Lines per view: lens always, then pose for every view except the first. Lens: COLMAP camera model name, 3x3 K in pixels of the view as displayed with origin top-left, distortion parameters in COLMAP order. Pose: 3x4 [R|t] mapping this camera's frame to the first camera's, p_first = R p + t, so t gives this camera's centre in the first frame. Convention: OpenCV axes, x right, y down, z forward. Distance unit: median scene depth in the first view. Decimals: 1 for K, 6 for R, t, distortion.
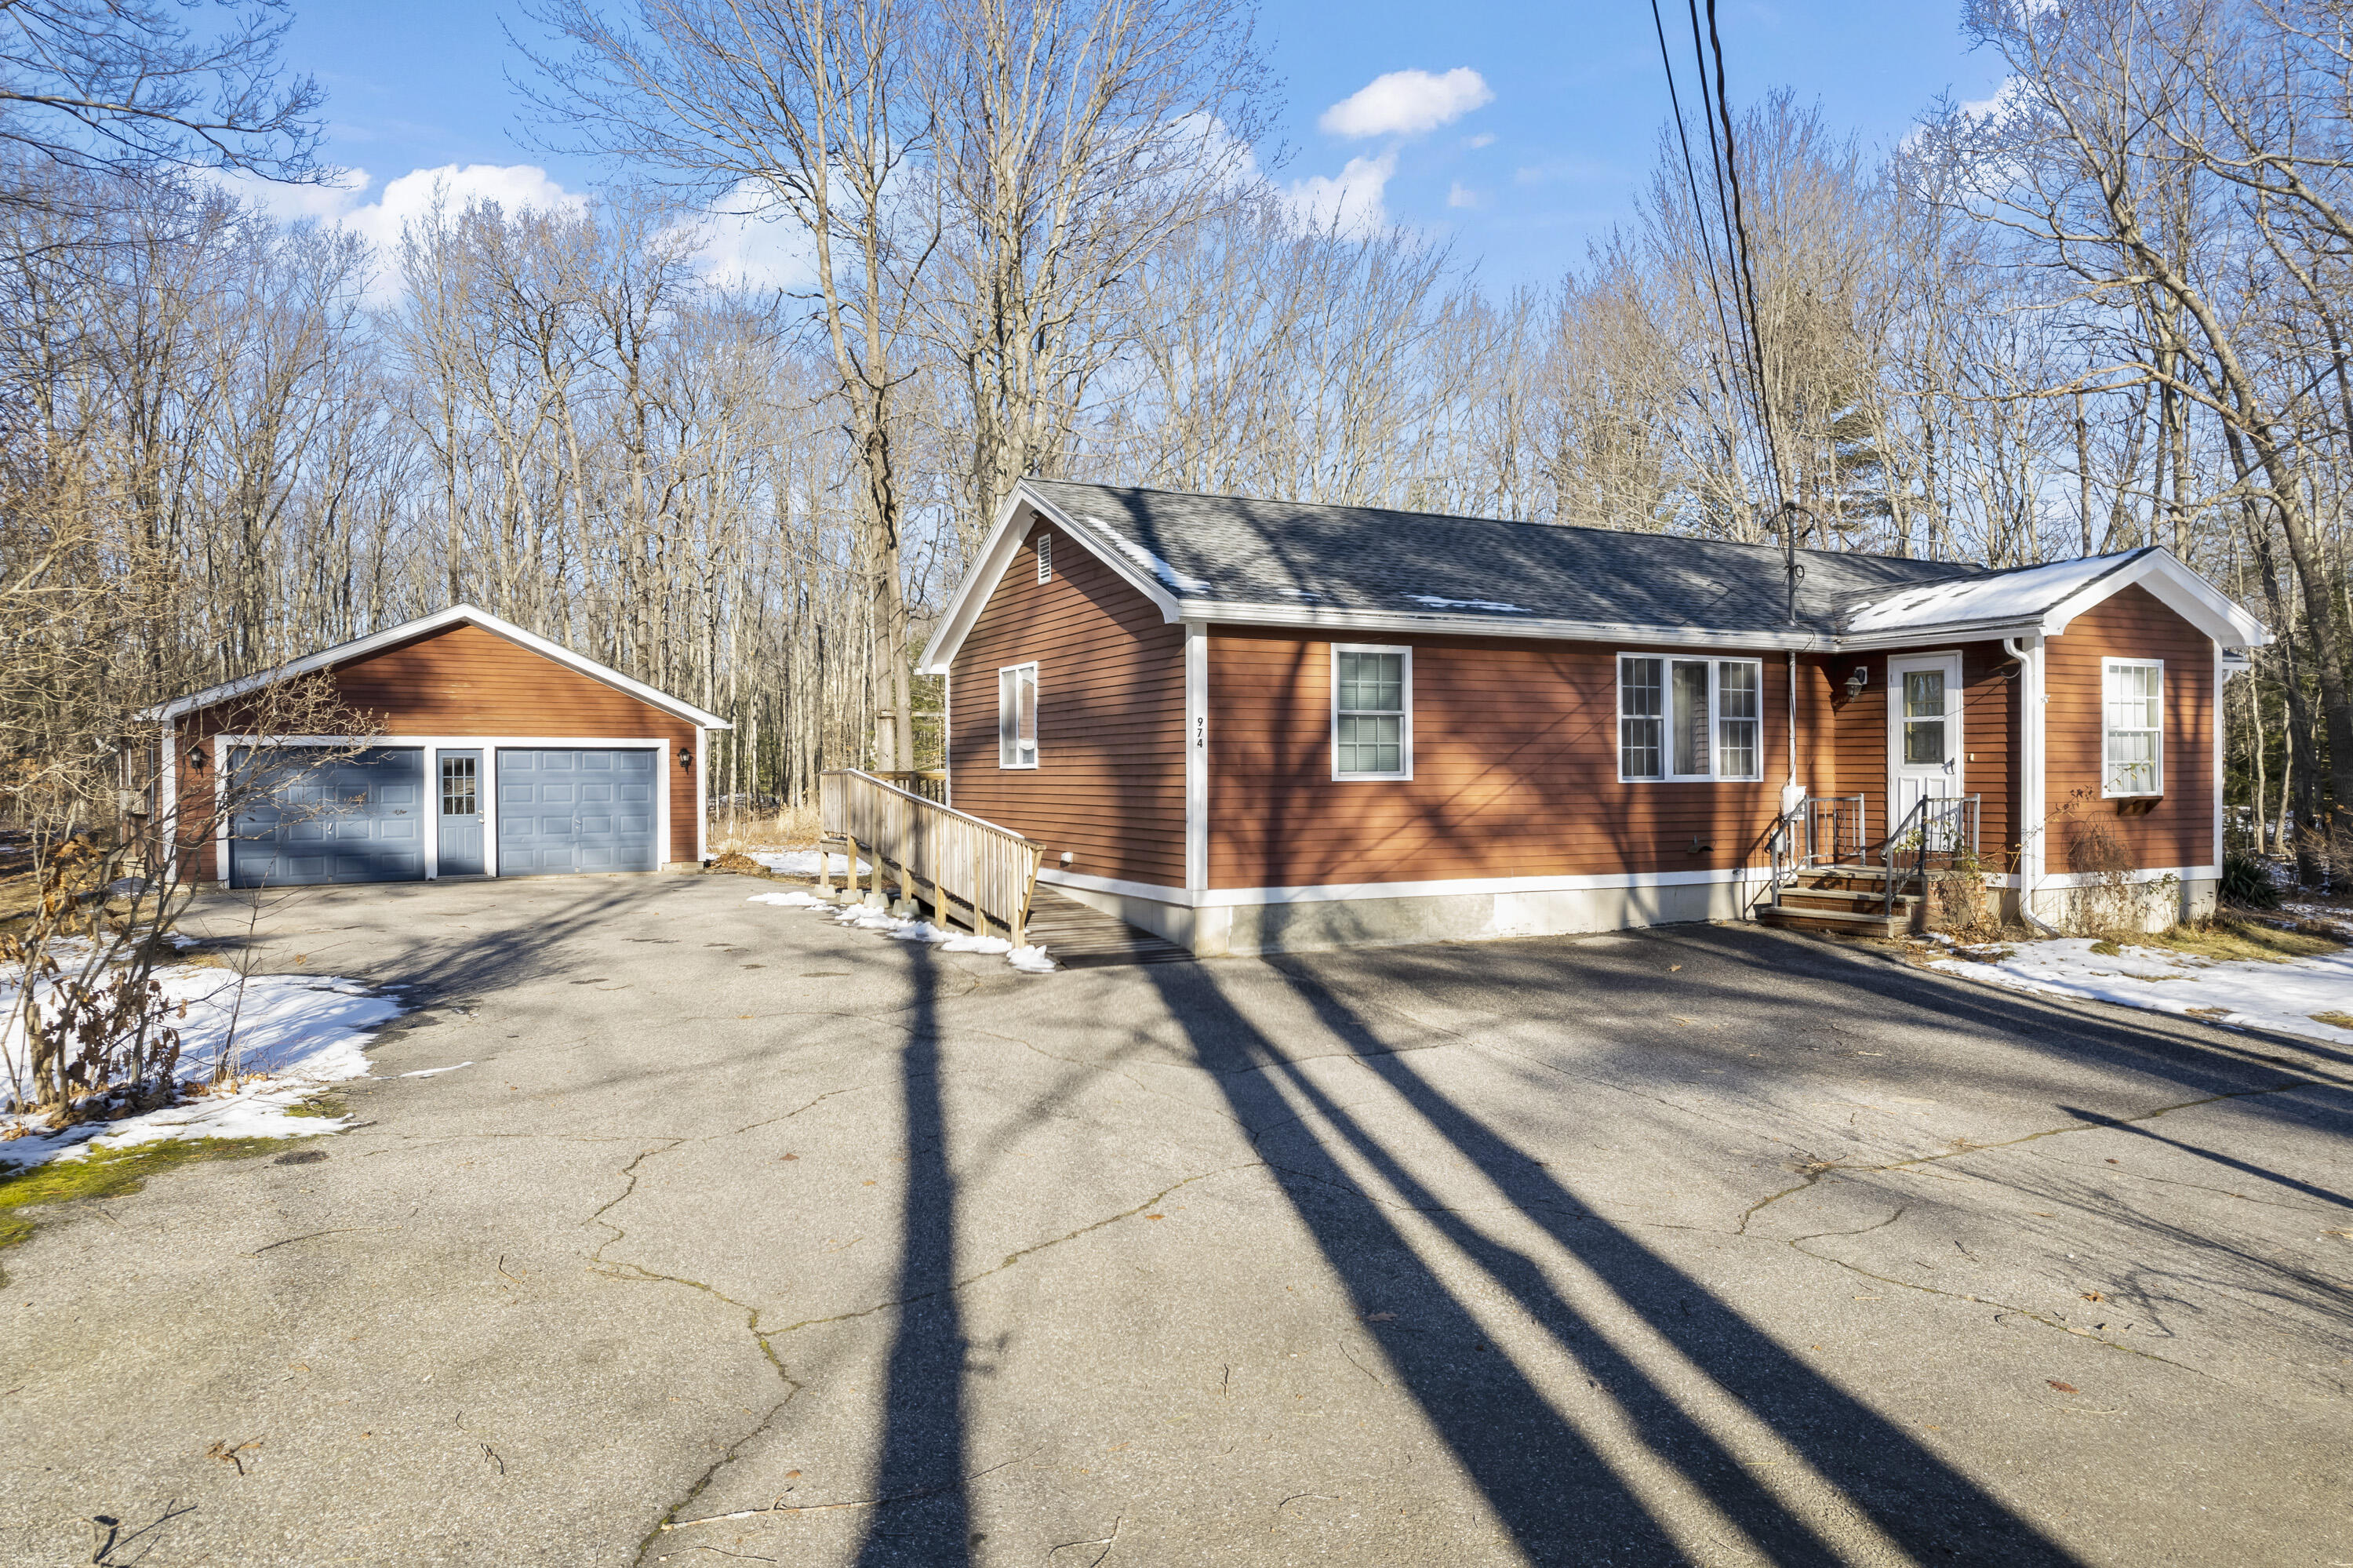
lens RADIAL K [[1501.4, 0, 1176.5], [0, 1501.4, 784.0], [0, 0, 1]] dist [-0.043703, -0.000418]
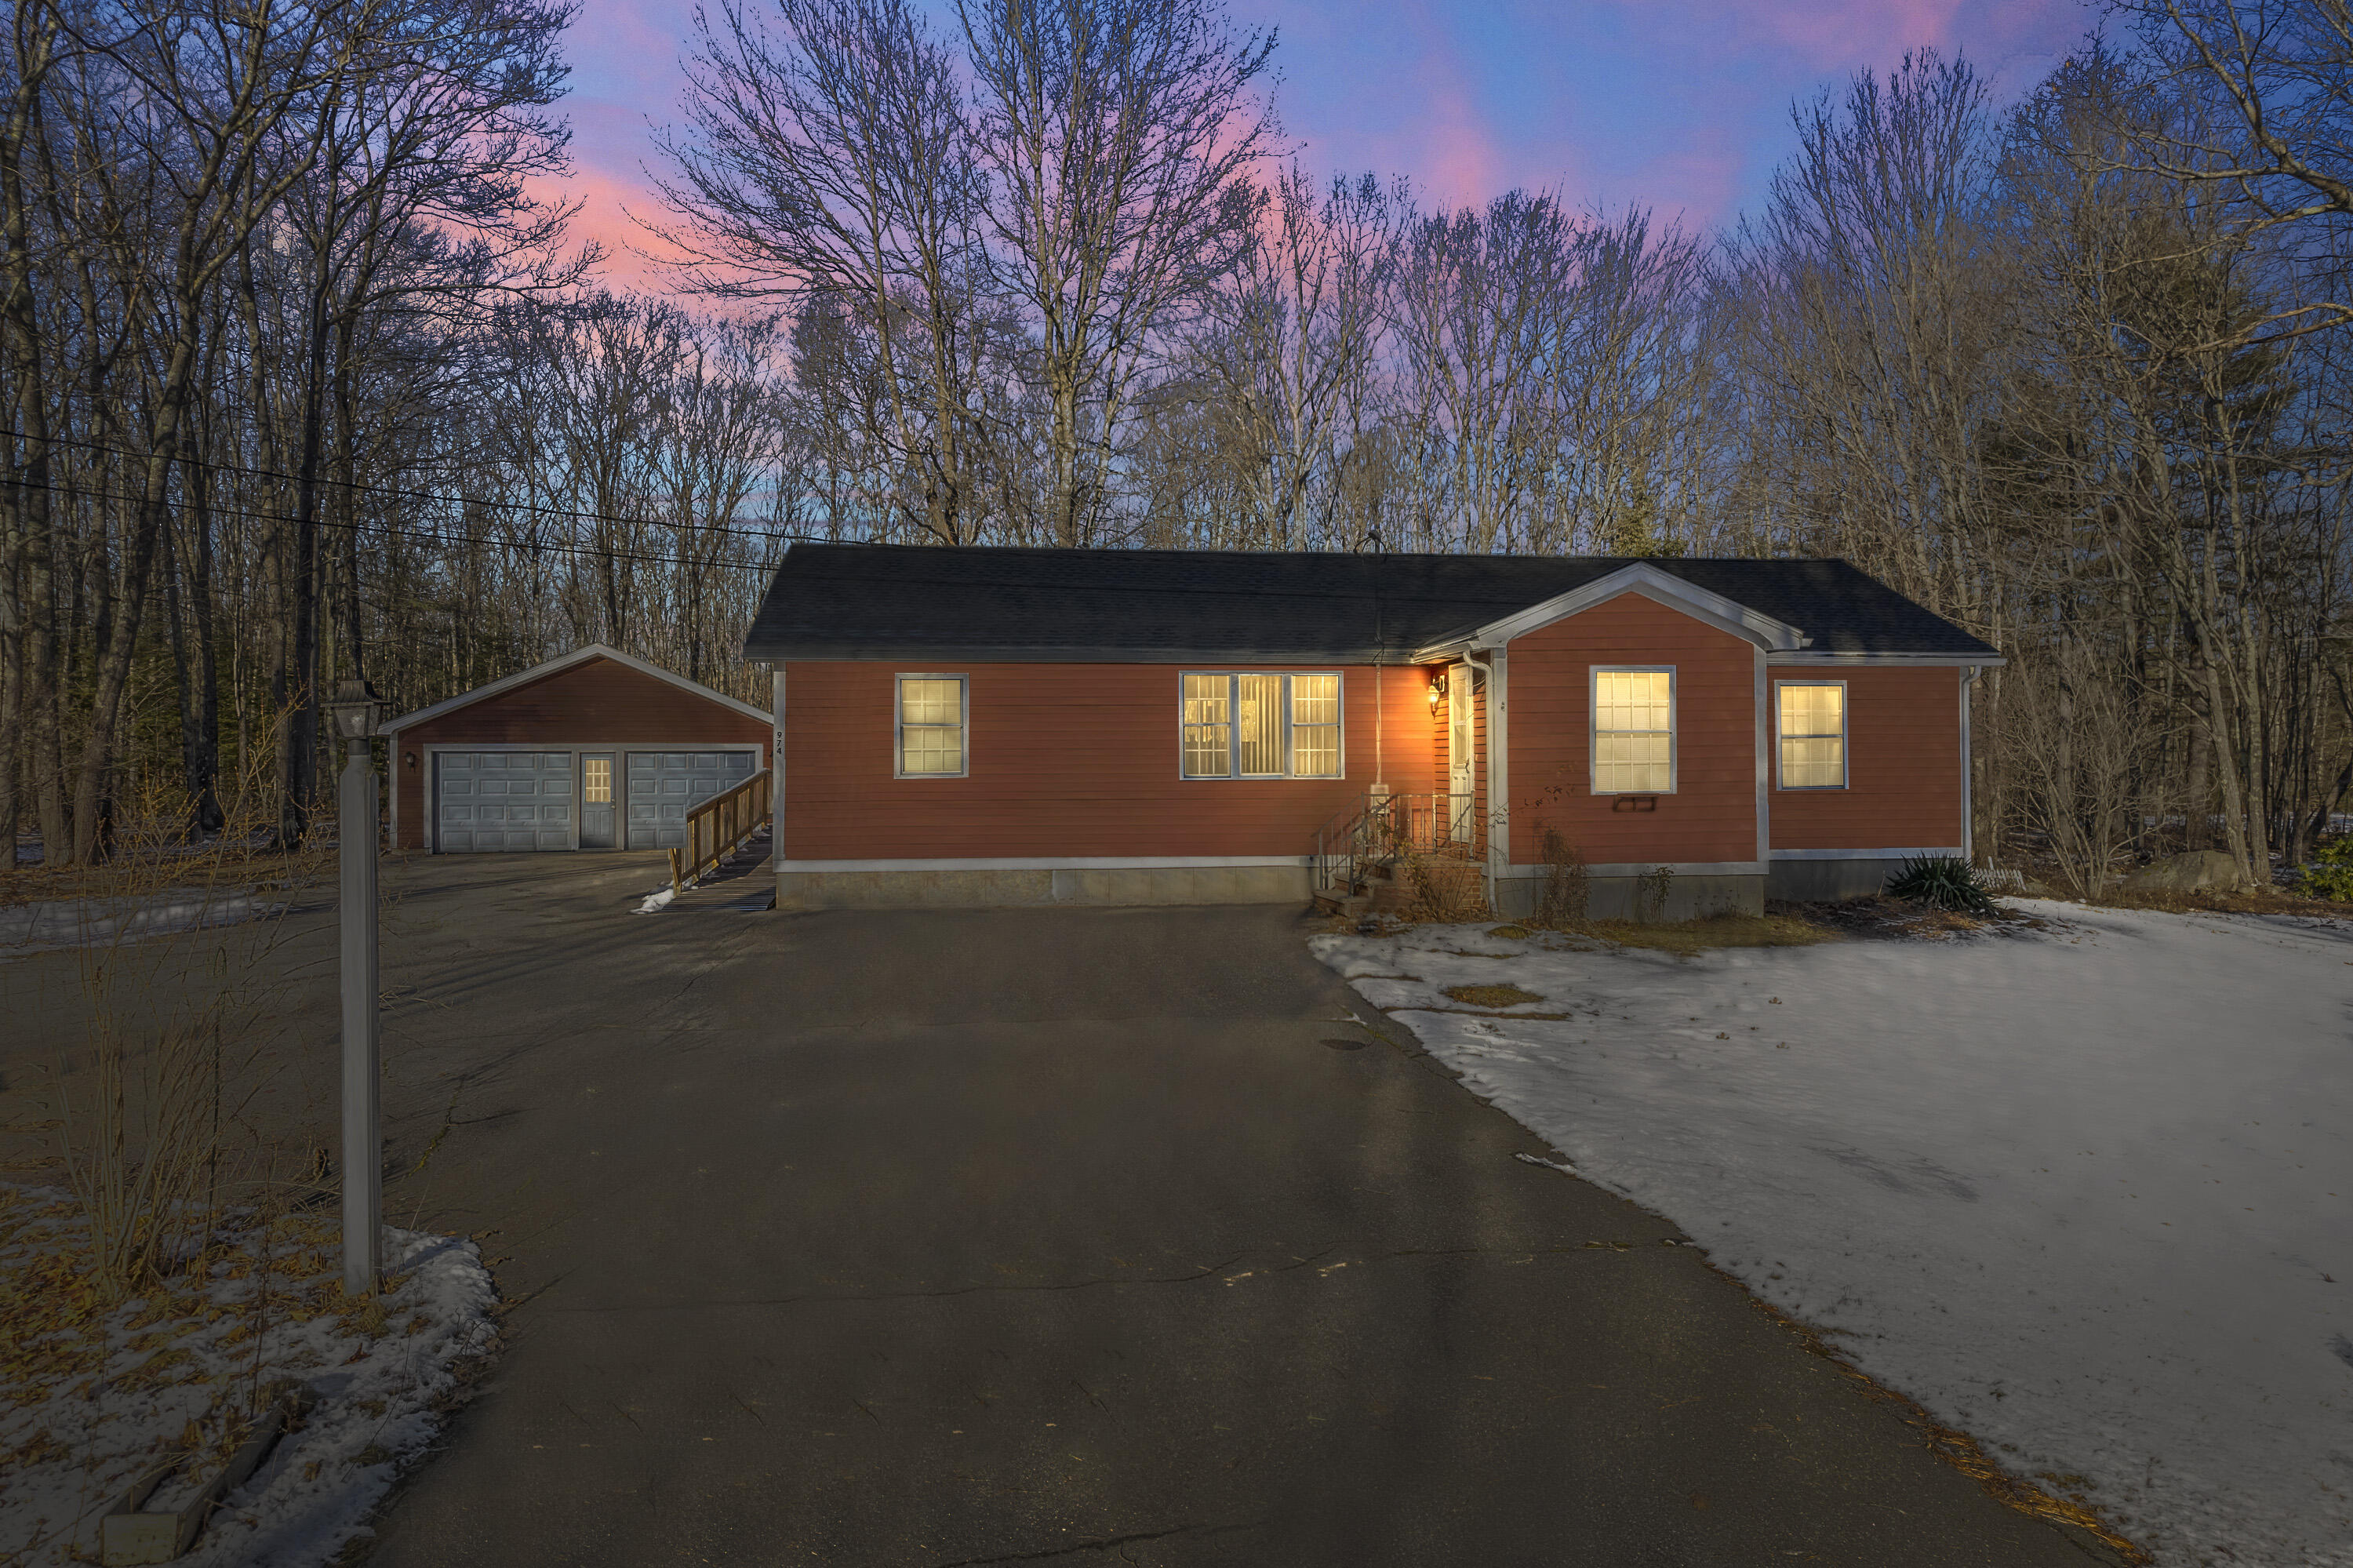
lens RADIAL K [[1501.4, 0, 1176.5], [0, 1501.4, 784.0], [0, 0, 1]] dist [-0.043703, -0.000418]
pose [[0.943713, 0.001984, -0.330758, 0.483607], [-0.000461, 0.999989, 0.004682, -0.002561], [0.330764, -0.004266, 0.943704, -0.091053]]
